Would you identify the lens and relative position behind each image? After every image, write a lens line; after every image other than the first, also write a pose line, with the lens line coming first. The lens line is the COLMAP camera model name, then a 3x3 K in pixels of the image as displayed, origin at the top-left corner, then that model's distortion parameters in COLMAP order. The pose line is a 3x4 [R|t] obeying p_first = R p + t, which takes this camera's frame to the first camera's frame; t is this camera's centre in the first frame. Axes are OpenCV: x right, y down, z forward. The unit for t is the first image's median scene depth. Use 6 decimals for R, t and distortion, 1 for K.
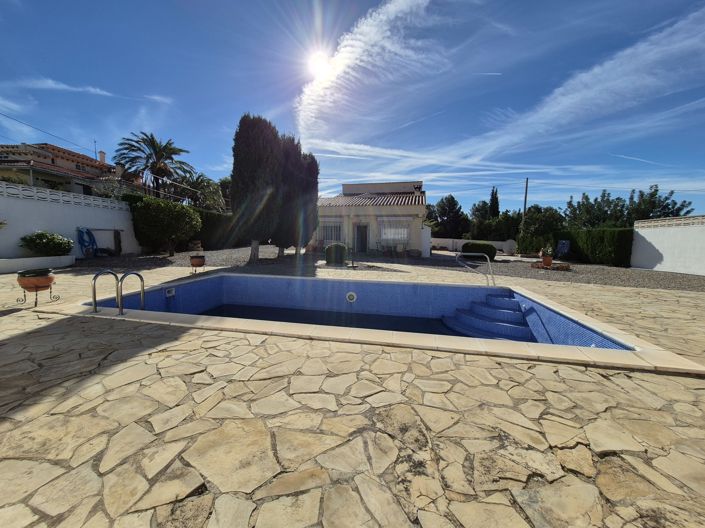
lens RADIAL K [[273.9, 0, 347.5], [0, 273.9, 260.6], [0, 0, 1]] dist [0.002787, -0.002250]
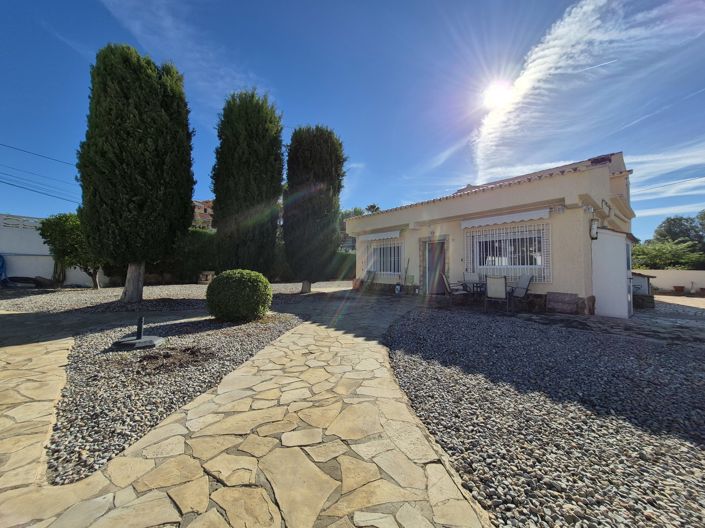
lens RADIAL K [[273.9, 0, 349.6], [0, 273.9, 267.7], [0, 0, 1]] dist [0.002787, -0.002250]
pose [[0.819069, -0.016232, -0.573465, 0.267032], [-0.046589, 0.994416, -0.094689, -0.030837], [0.571800, 0.104274, 0.813739, 0.623565]]
